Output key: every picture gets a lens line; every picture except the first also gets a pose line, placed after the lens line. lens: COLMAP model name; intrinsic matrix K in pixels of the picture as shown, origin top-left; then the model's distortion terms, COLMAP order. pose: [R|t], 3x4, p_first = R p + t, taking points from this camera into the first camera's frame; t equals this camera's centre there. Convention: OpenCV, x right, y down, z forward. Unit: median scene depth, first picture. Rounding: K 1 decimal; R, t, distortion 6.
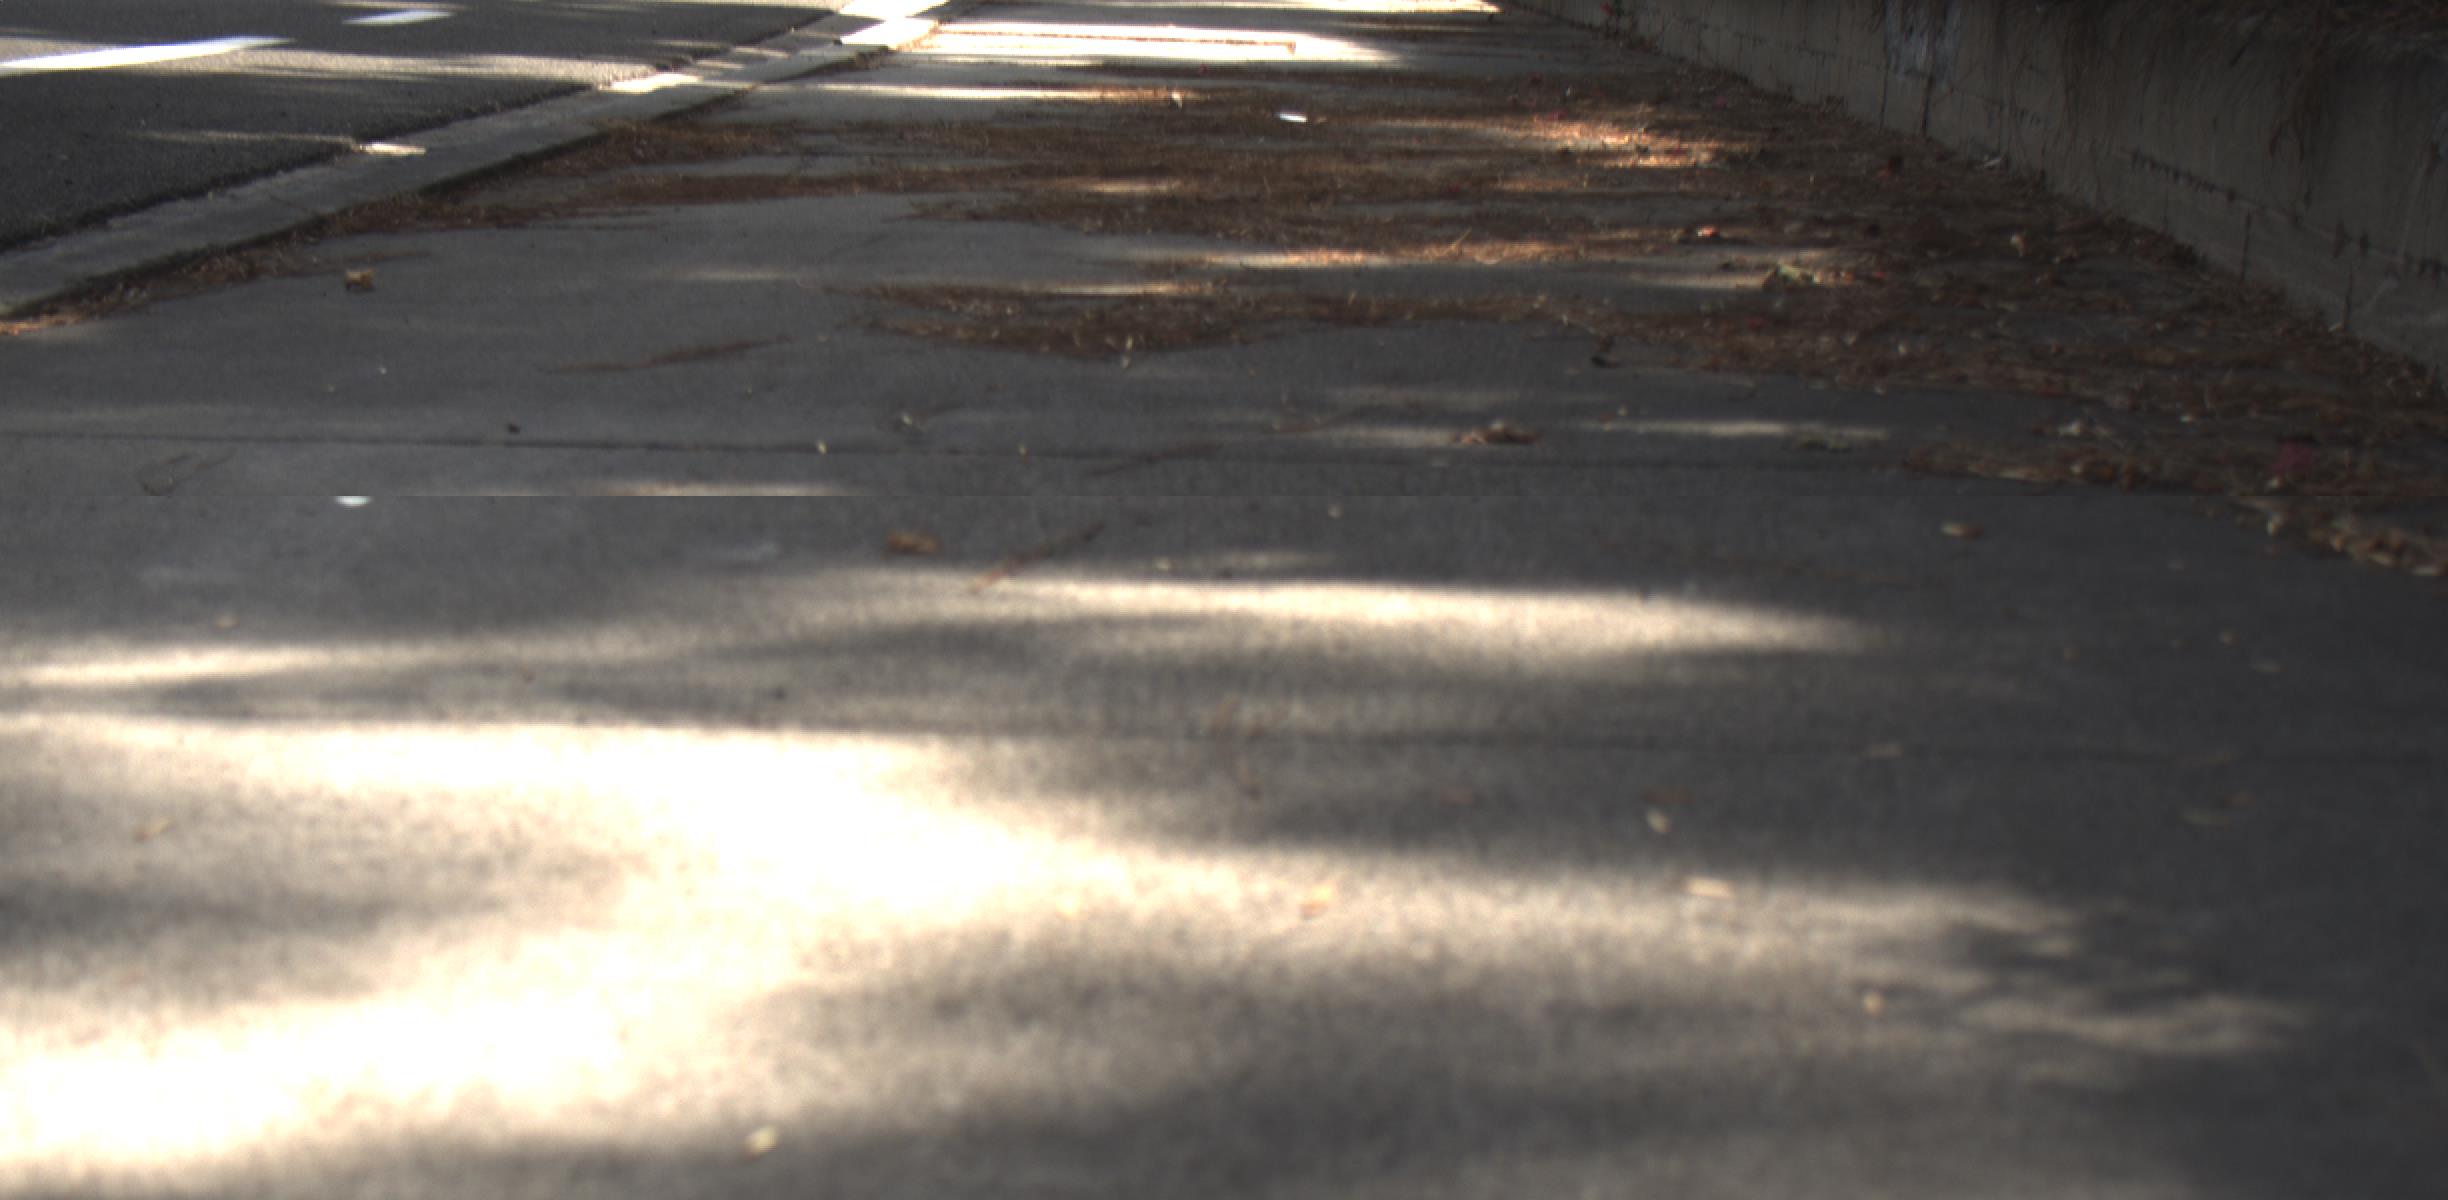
lens RADIAL K [[6944.4, 0, 1224.0], [0, 6944.4, 600.0], [0, 0, 1]] dist [-0.128483, 0.290130]
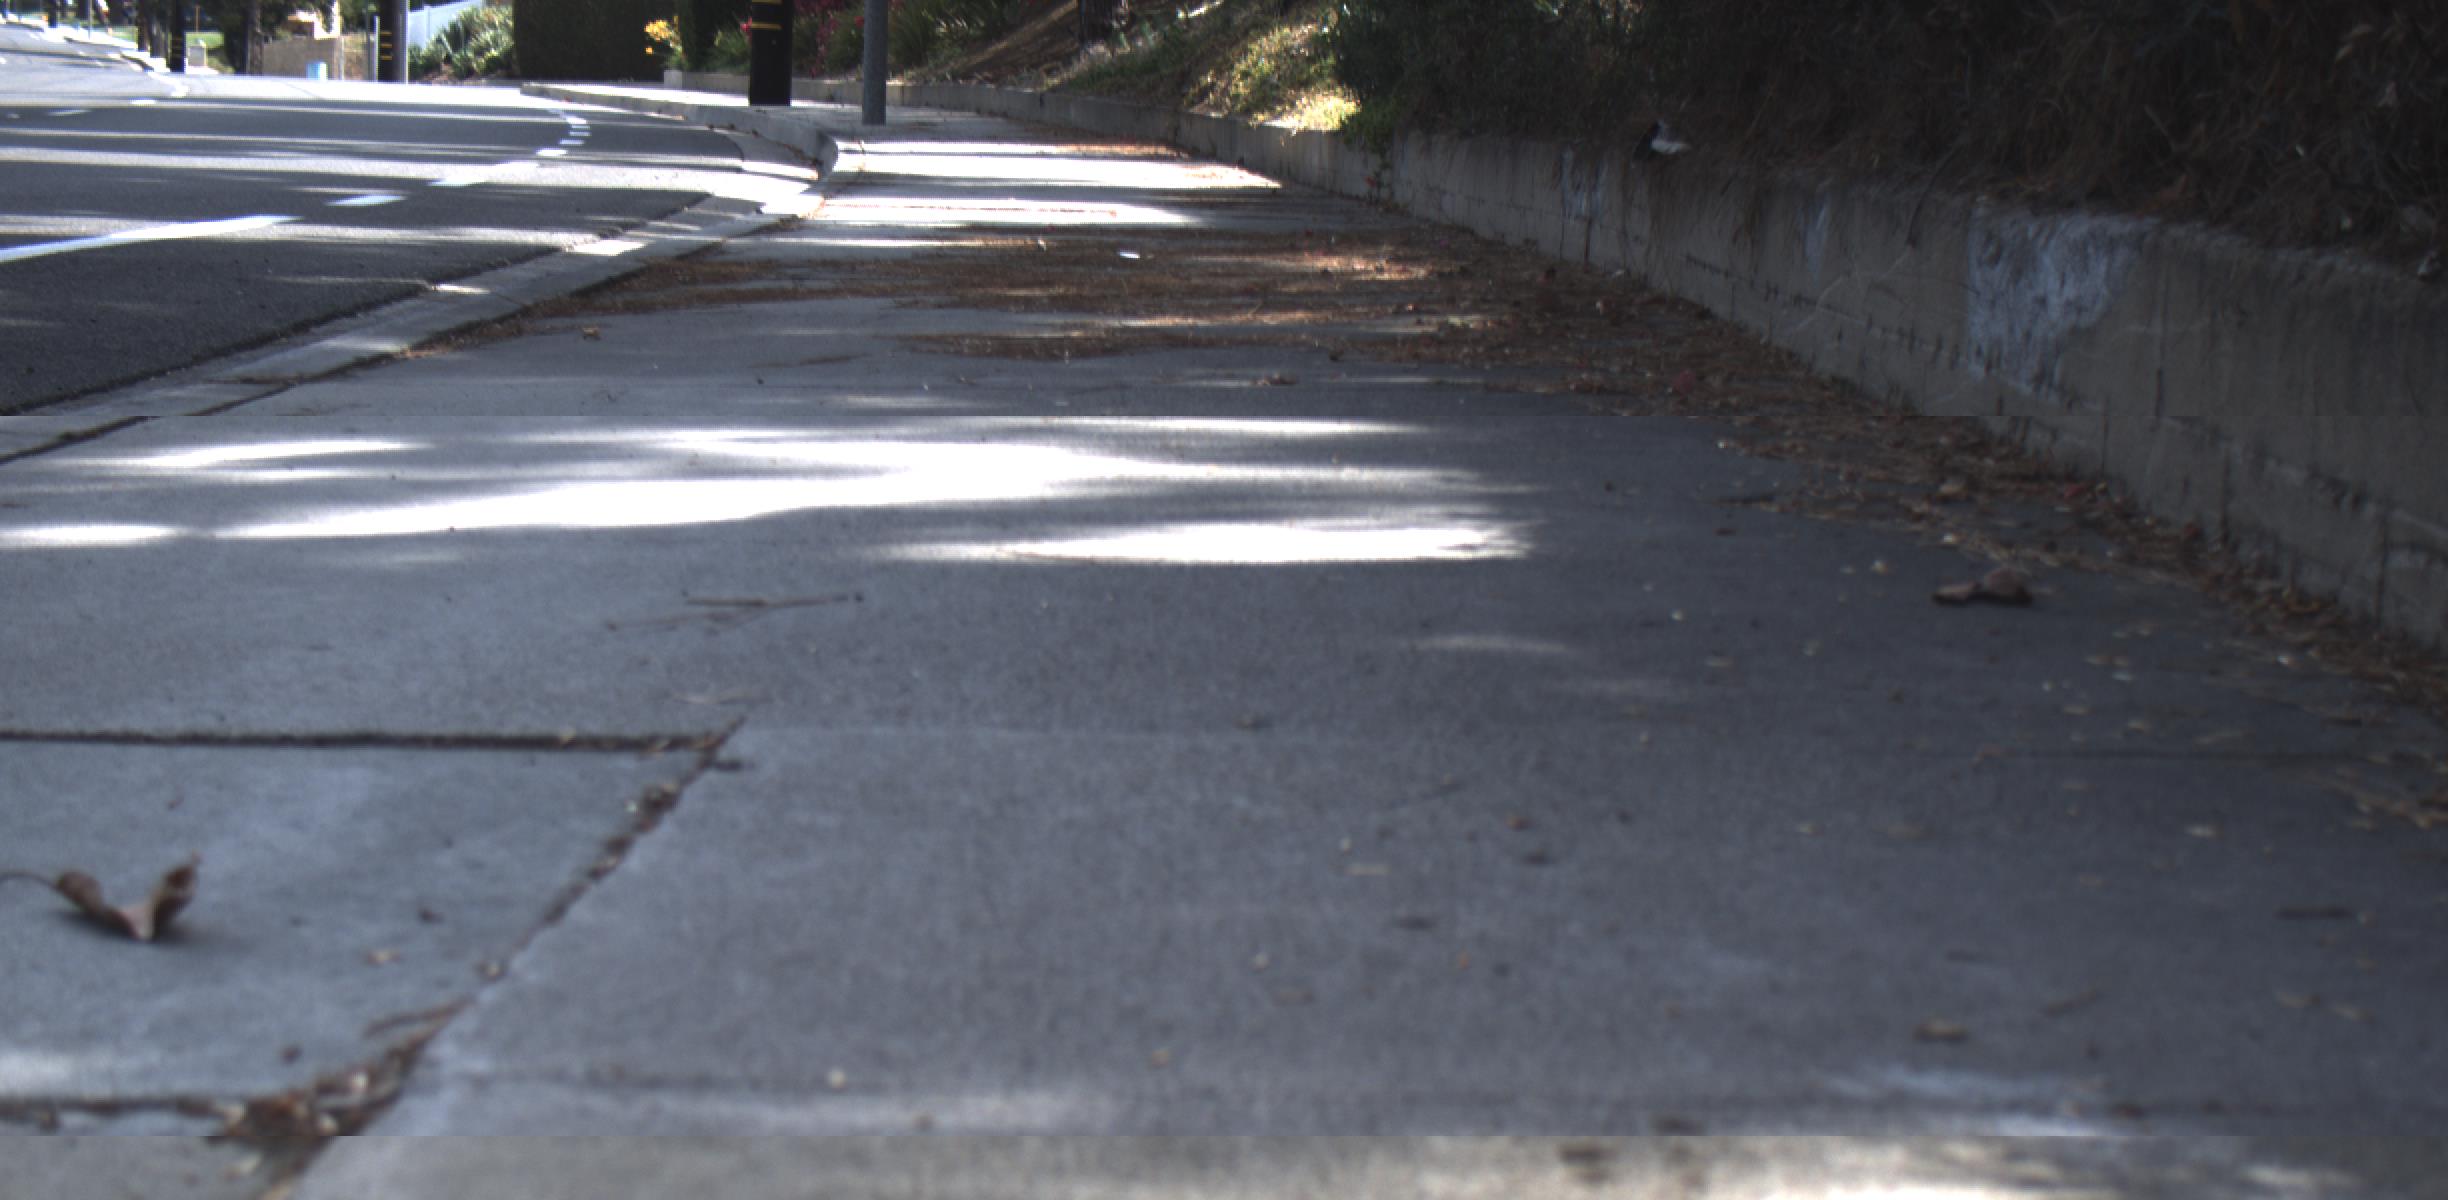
lens RADIAL K [[6944.4, 0, 1224.0], [0, 6944.4, 600.0], [0, 0, 1]] dist [-0.128483, 0.290130]
pose [[0.999472, -0.012038, 0.030178, -0.013774], [0.012860, 0.999548, -0.027185, 0.036563], [-0.029837, 0.027559, 0.999175, -0.374136]]
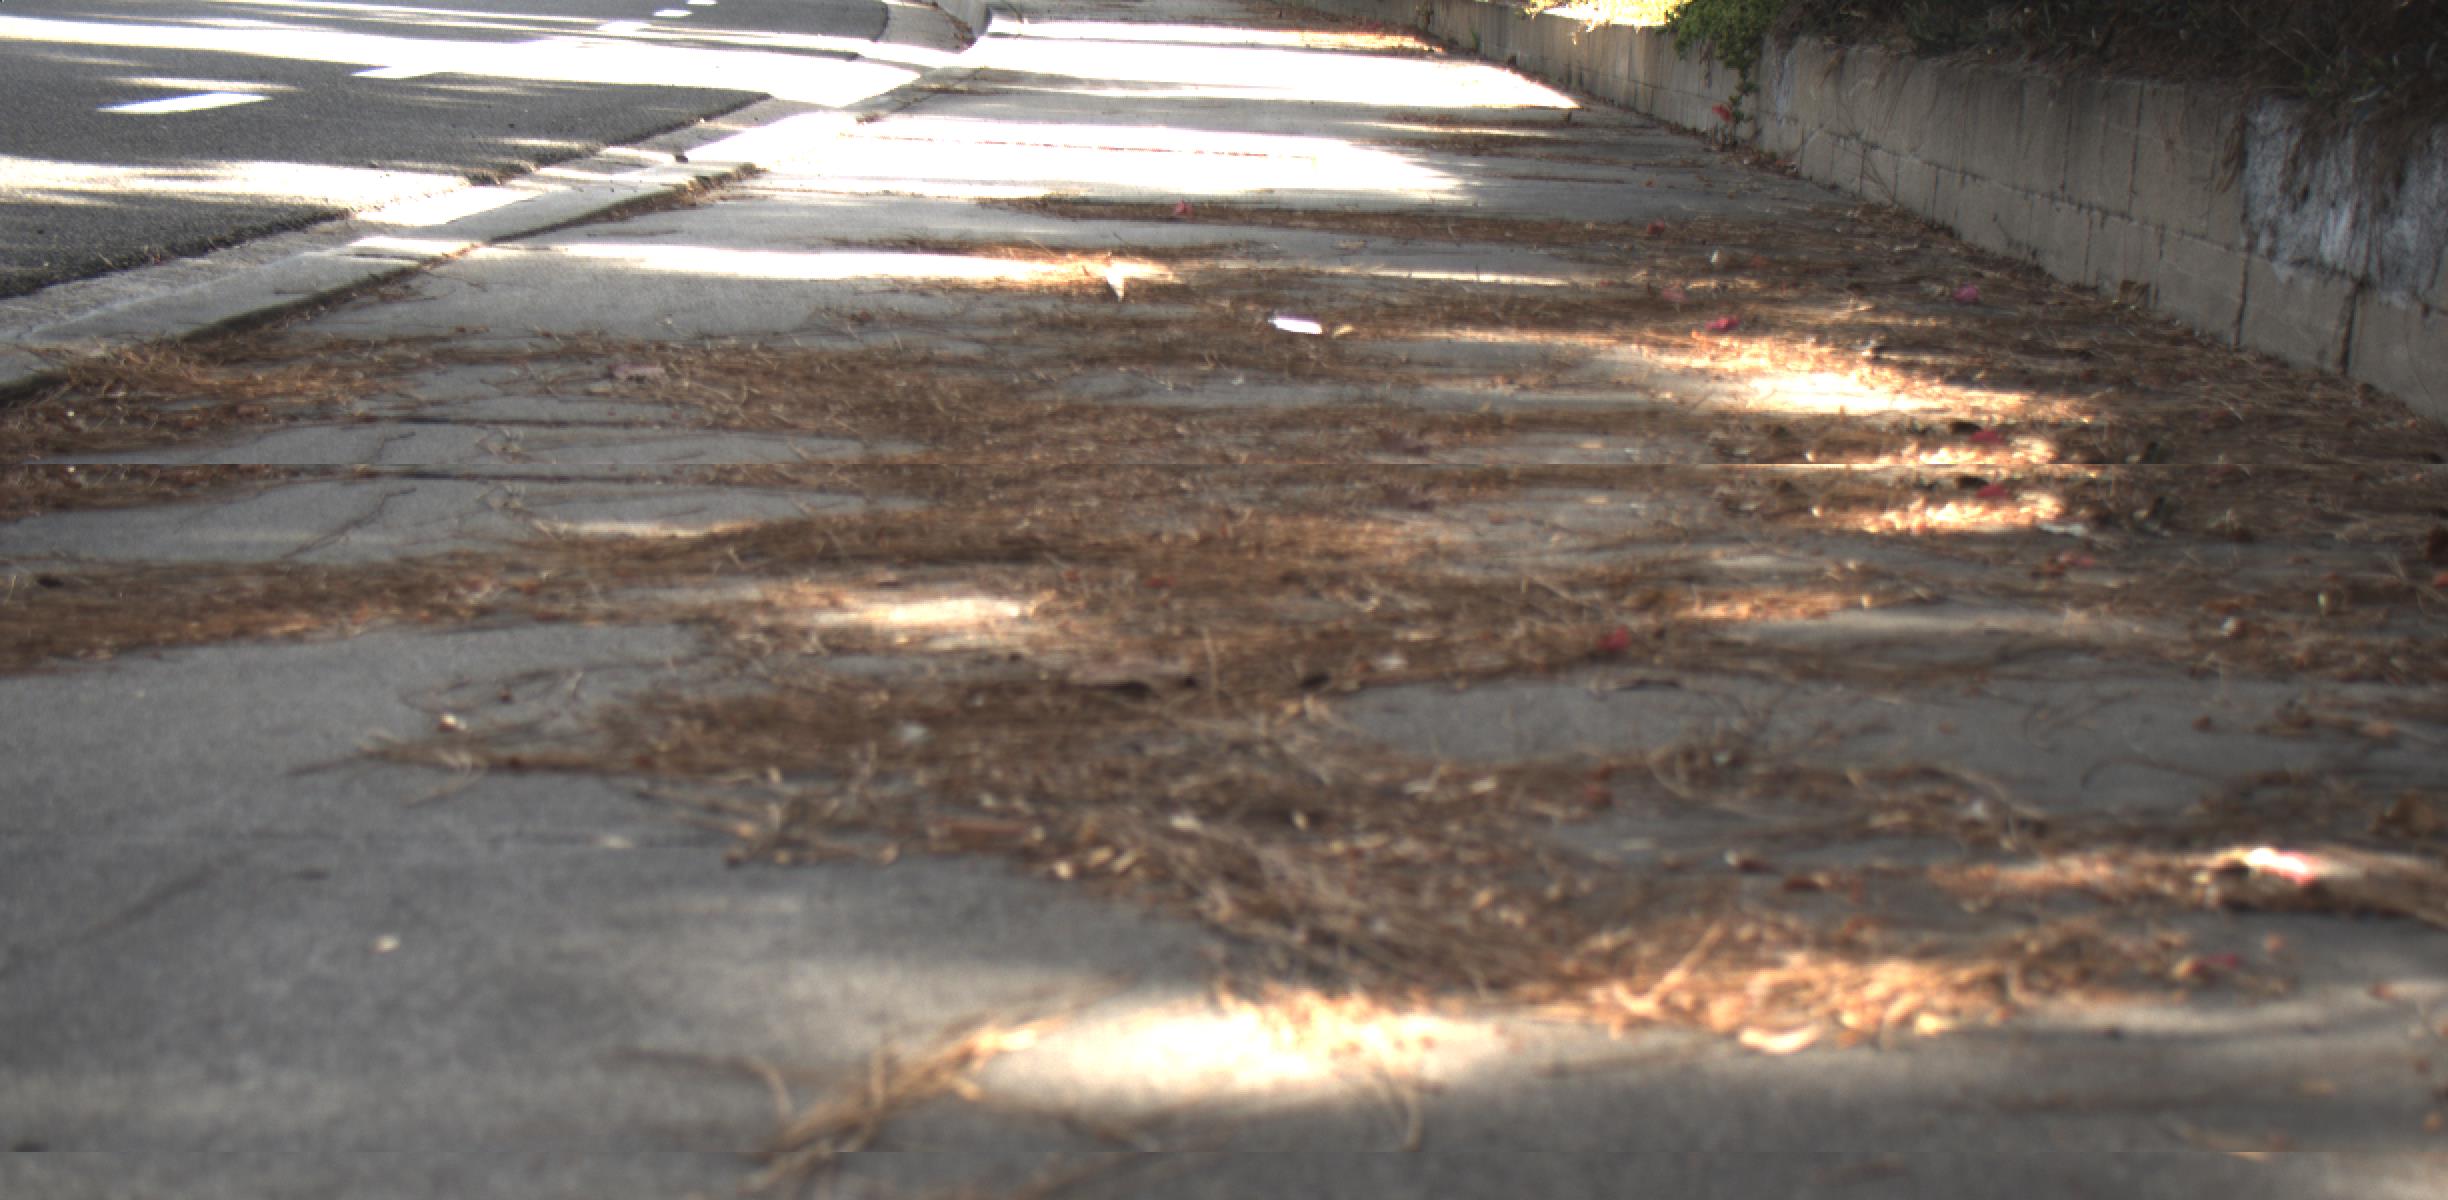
lens RADIAL K [[6944.4, 0, 1224.0], [0, 6944.4, 600.0], [0, 0, 1]] dist [-0.128483, 0.290130]
pose [[0.999909, 0.012469, -0.005166, 0.006998], [-0.012517, 0.999879, -0.009262, -0.039696], [0.005050, 0.009325, 0.999944, 0.389468]]
